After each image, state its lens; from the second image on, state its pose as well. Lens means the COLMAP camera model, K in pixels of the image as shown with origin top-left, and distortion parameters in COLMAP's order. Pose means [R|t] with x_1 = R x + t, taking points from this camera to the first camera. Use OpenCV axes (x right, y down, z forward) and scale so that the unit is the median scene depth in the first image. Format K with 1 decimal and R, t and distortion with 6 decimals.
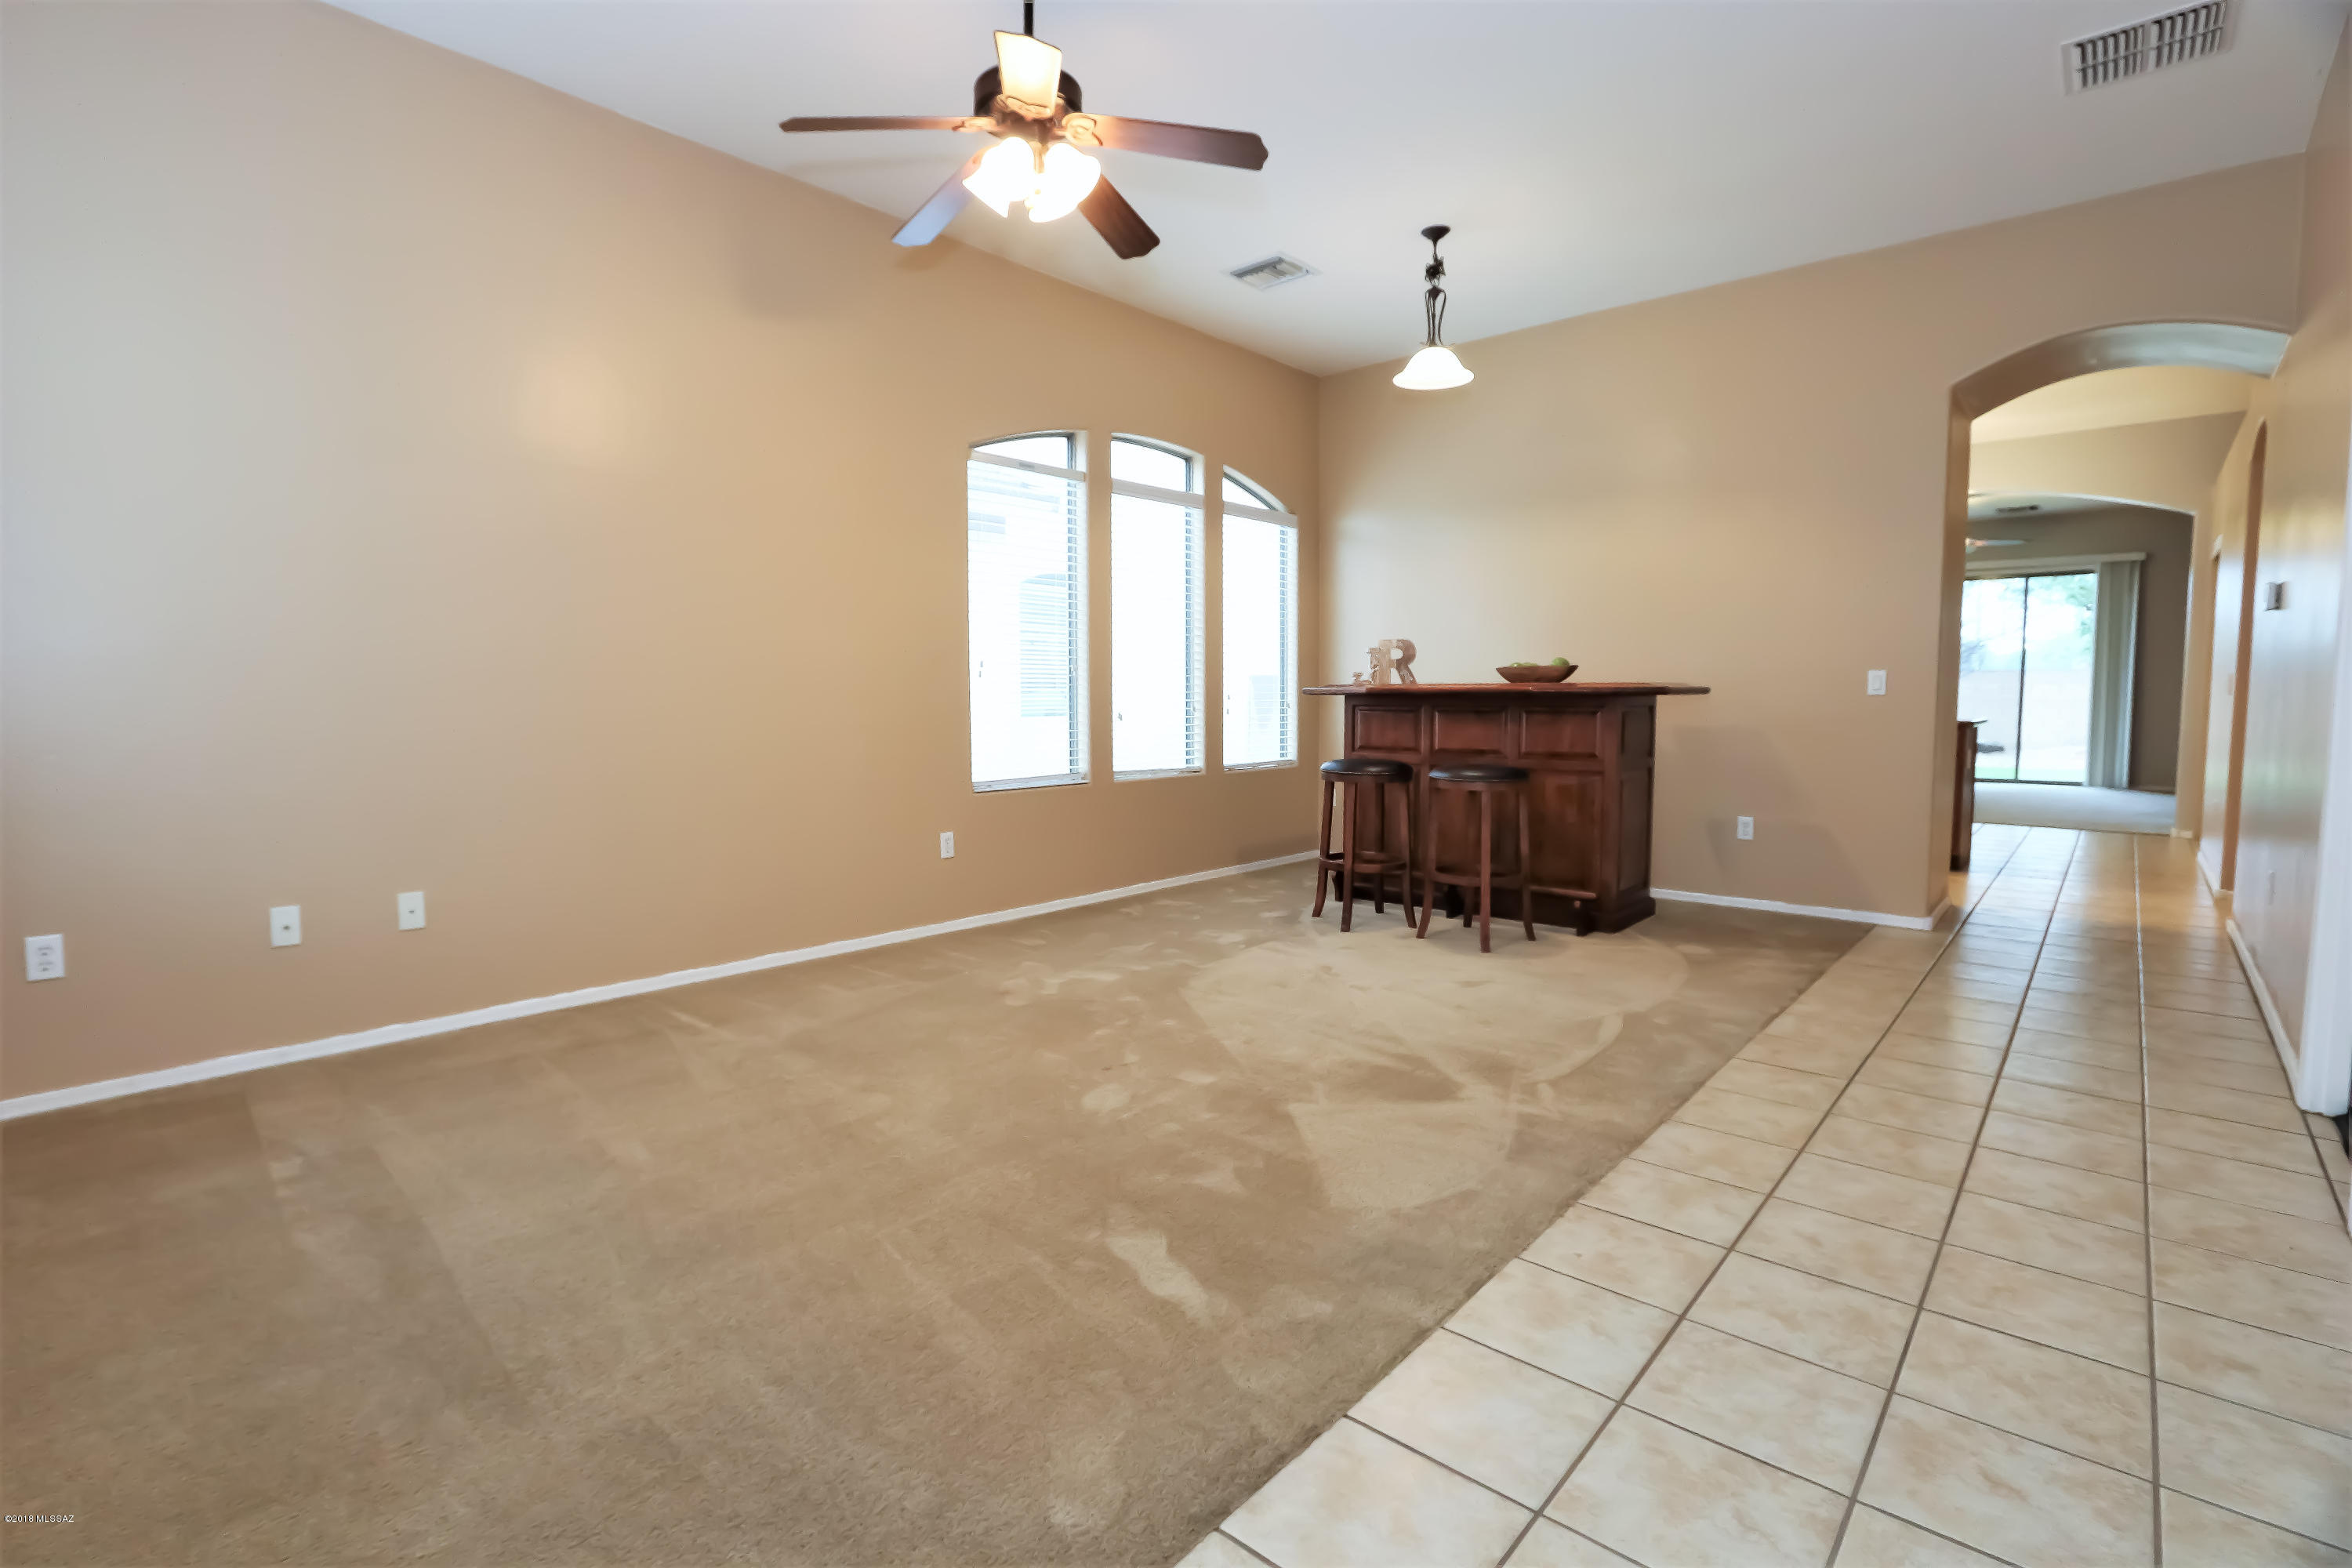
lens RADIAL K [[1089.9, 0, 1140.0], [0, 1089.9, 776.6], [0, 0, 1]] dist [-0.024174, 0.005208]
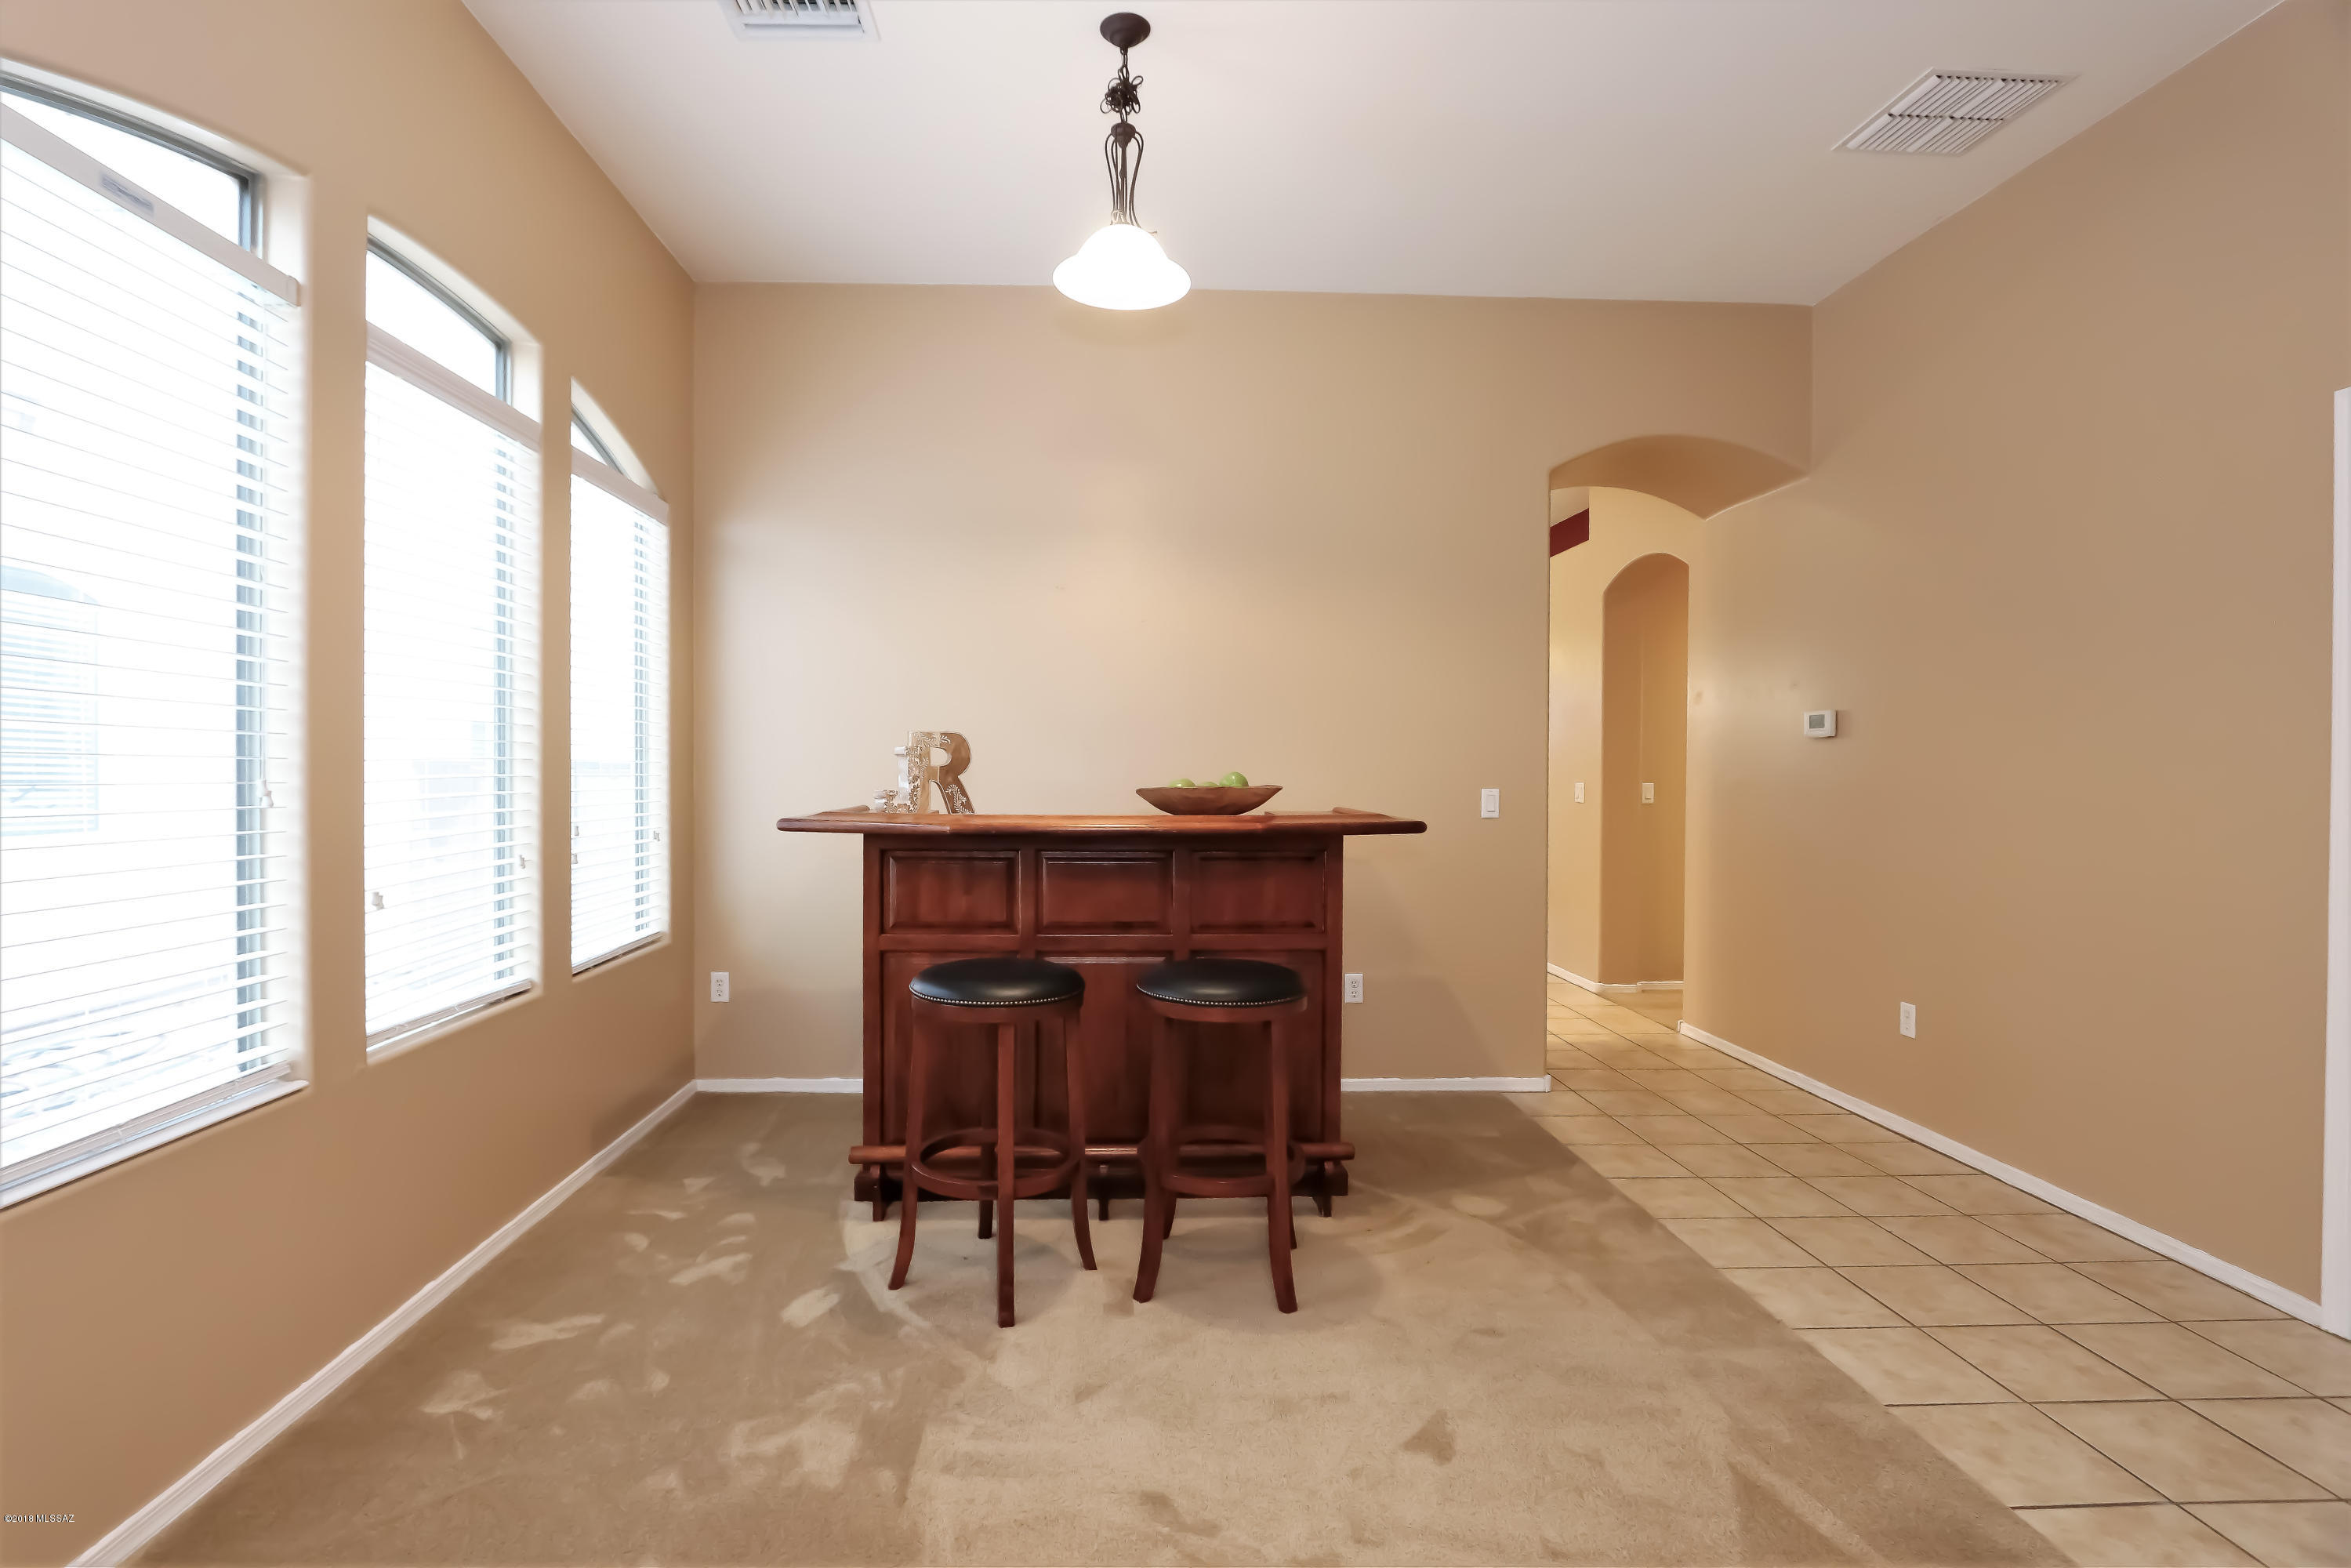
lens RADIAL K [[1123.0, 0, 1141.6], [0, 1123.0, 776.3], [0, 0, 1]] dist [-0.015390, 0.001633]
pose [[0.712051, 0.001240, 0.702127, -0.122016], [0.045518, 0.997813, -0.047924, -0.077055], [-0.700651, 0.066084, 0.710437, 0.557433]]
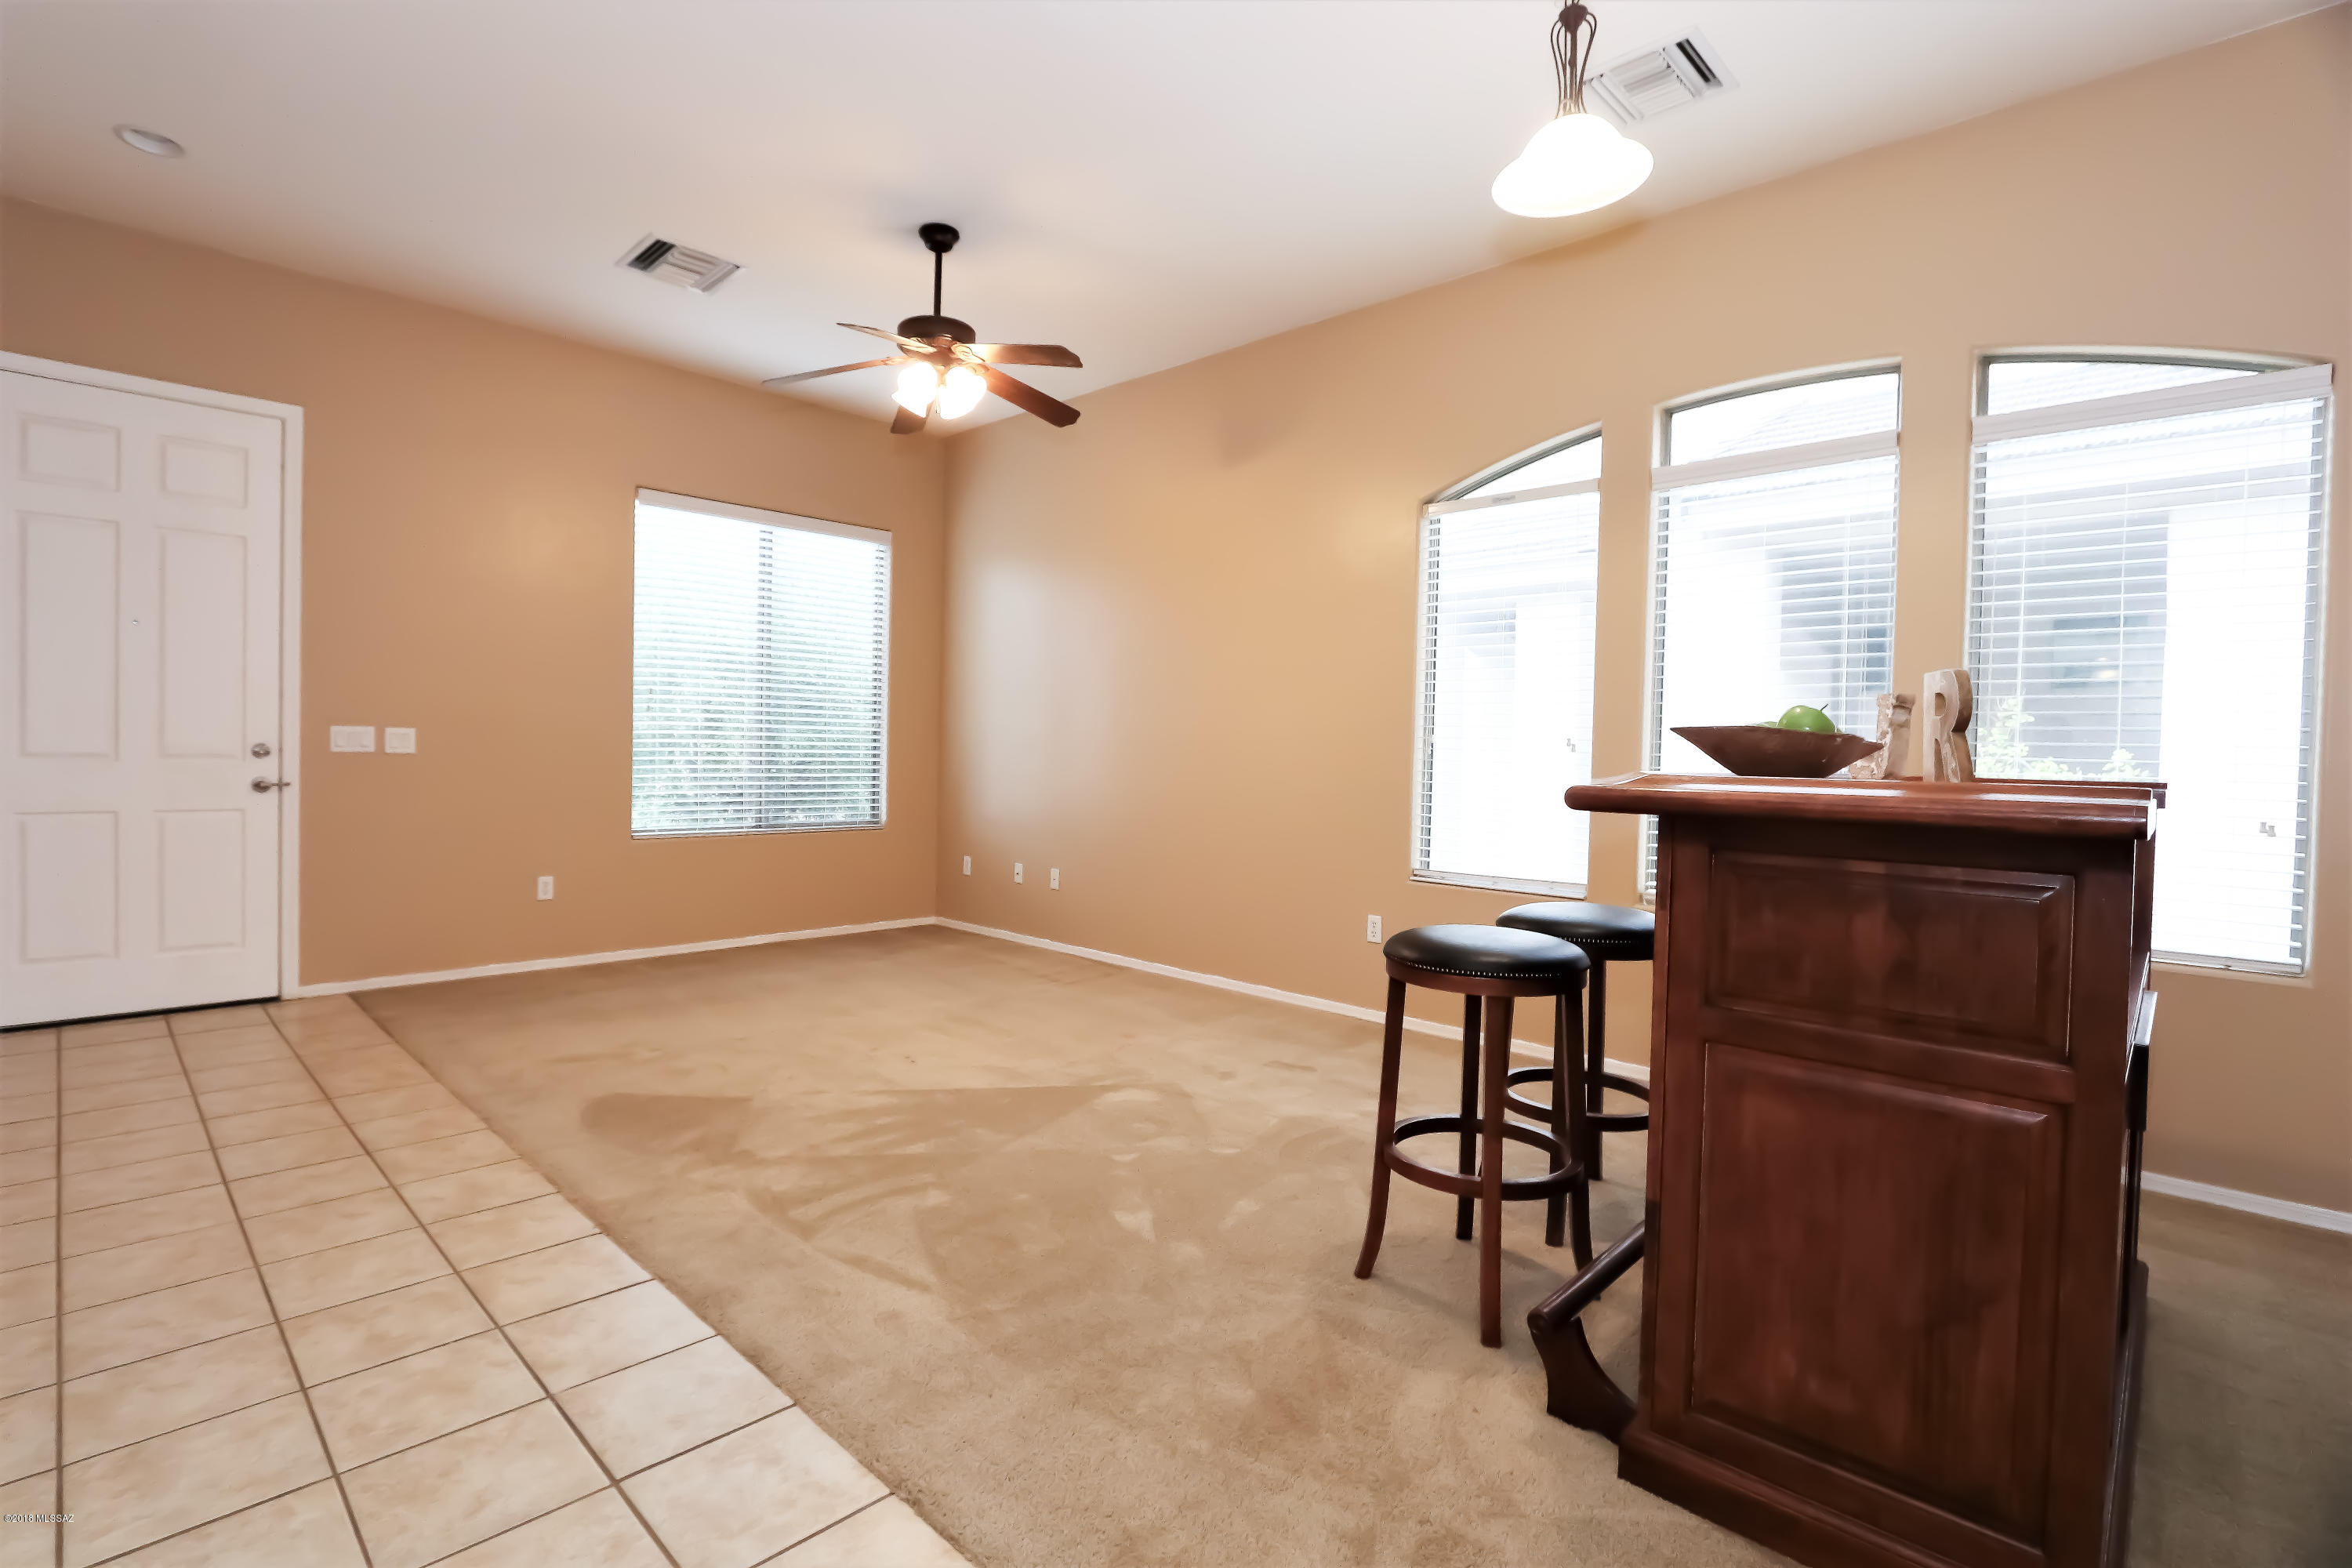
lens RADIAL K [[1123.4, 0, 1142.1], [0, 1123.4, 776.3], [0, 0, 1]] dist [-0.015390, 0.001633]
pose [[-0.054221, 0.025225, -0.998210, 0.755088], [-0.099566, 0.994562, 0.030541, -0.074223], [0.993553, 0.101043, -0.051414, 0.793306]]
